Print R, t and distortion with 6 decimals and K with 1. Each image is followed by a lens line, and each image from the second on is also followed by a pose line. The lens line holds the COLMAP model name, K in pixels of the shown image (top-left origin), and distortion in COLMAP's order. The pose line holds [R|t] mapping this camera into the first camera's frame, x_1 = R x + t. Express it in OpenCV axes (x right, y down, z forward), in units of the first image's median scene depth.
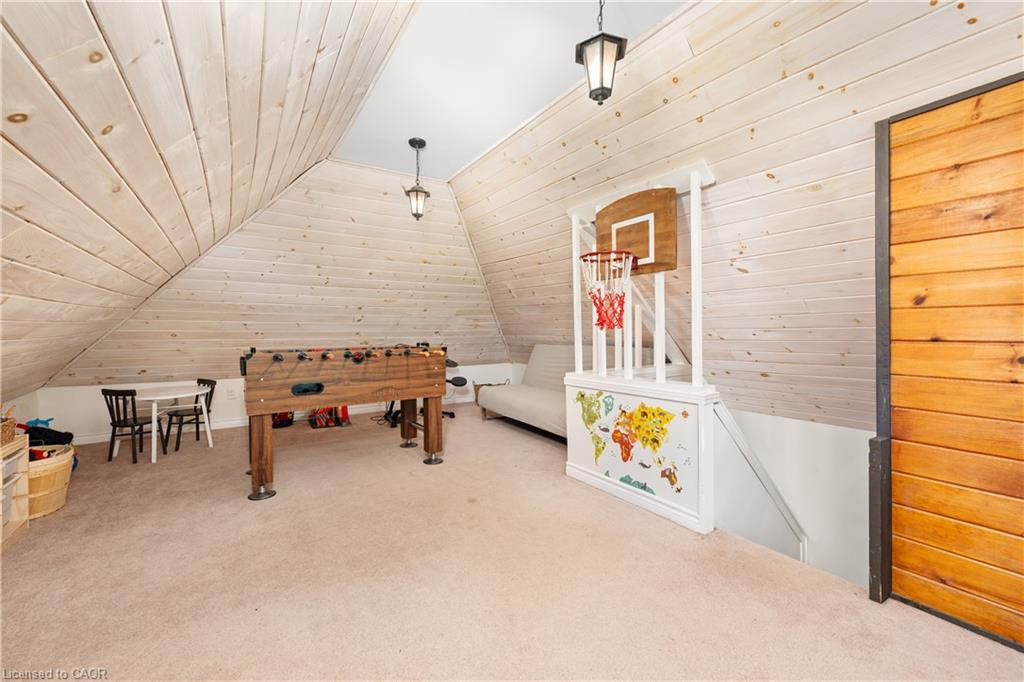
lens RADIAL K [[414.7, 0, 512.1], [0, 414.7, 330.6], [0, 0, 1]] dist [-0.002388, 0.000502]
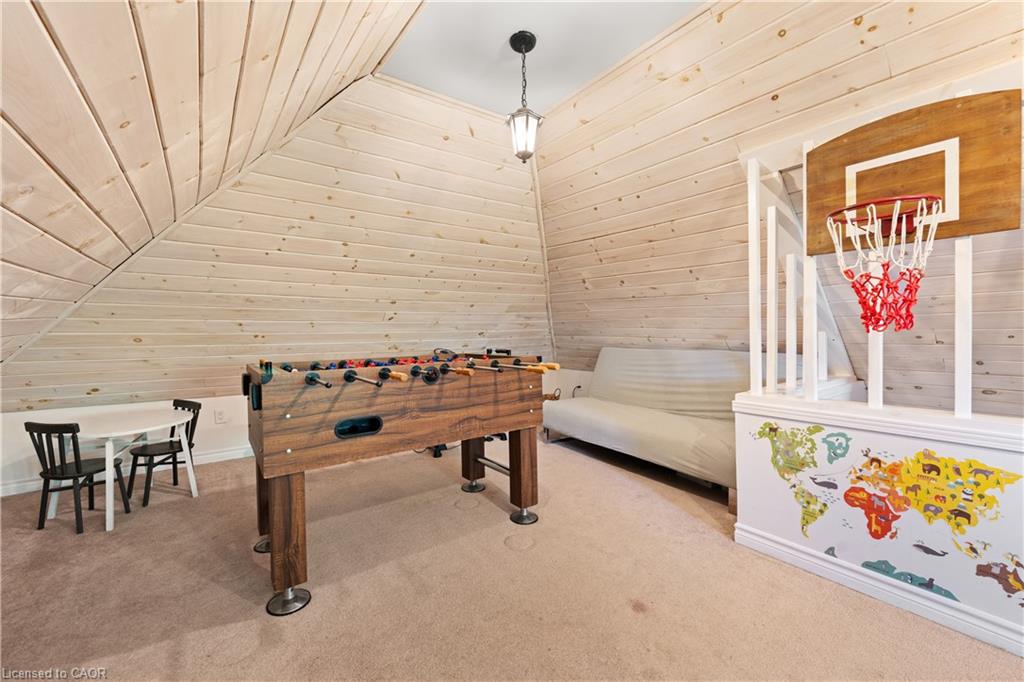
lens RADIAL K [[414.7, 0, 513.5], [0, 414.7, 335.9], [0, 0, 1]] dist [-0.002388, 0.000502]
pose [[0.998941, -0.004324, 0.045810, -0.288231], [0.003620, 0.999874, 0.015456, -0.006100], [-0.045871, -0.015274, 0.998831, 0.366278]]
